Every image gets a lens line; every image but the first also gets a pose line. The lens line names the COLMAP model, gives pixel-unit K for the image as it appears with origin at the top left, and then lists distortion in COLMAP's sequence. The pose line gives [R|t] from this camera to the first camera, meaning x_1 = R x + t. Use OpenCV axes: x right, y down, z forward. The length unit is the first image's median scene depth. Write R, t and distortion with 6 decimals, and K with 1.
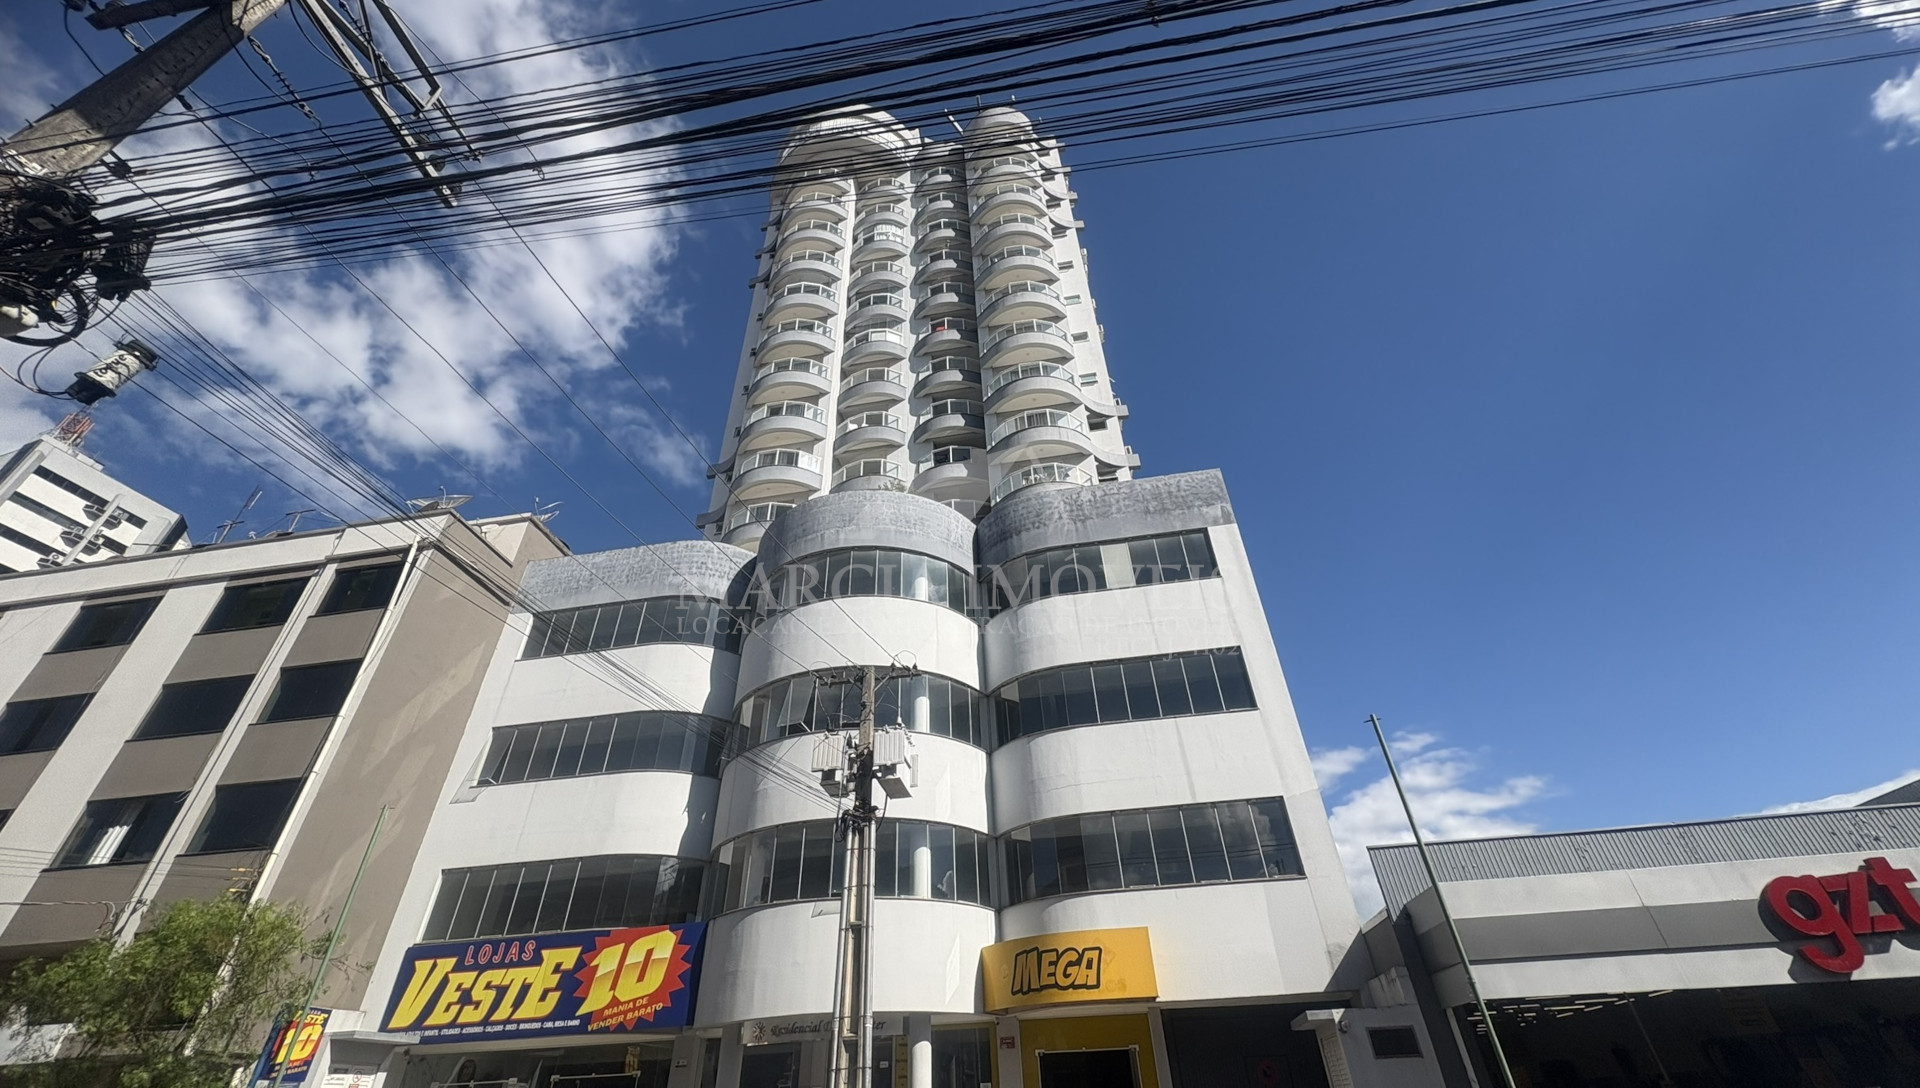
lens RADIAL K [[768.3, 0, 961.0], [0, 768.3, 546.2], [0, 0, 1]] dist [0.000957, -0.000148]
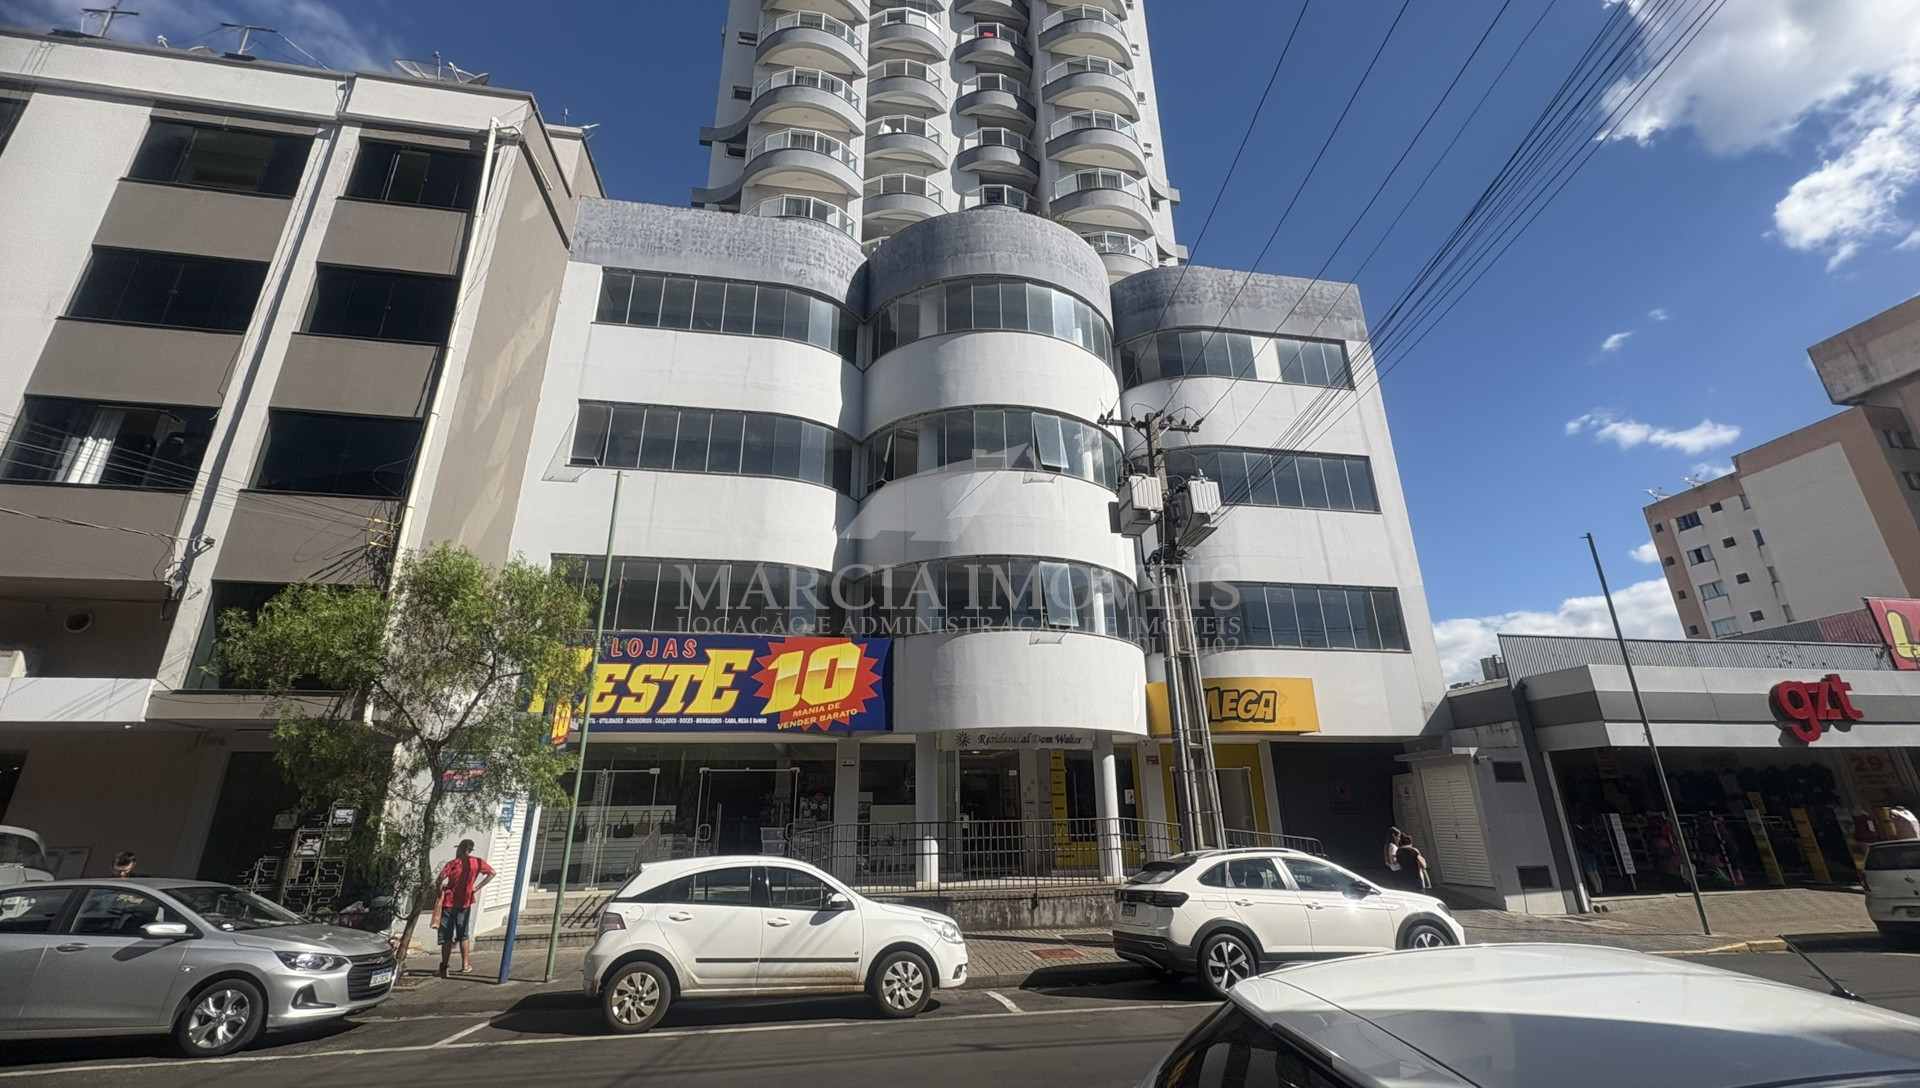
lens RADIAL K [[768.3, 0, 961.0], [0, 768.3, 546.2], [0, 0, 1]] dist [0.000957, -0.000148]
pose [[0.942268, 0.132642, 0.307468, -0.548778], [-0.214340, 0.944364, 0.249468, 0.109619], [-0.257272, -0.300969, 0.918275, 0.106840]]
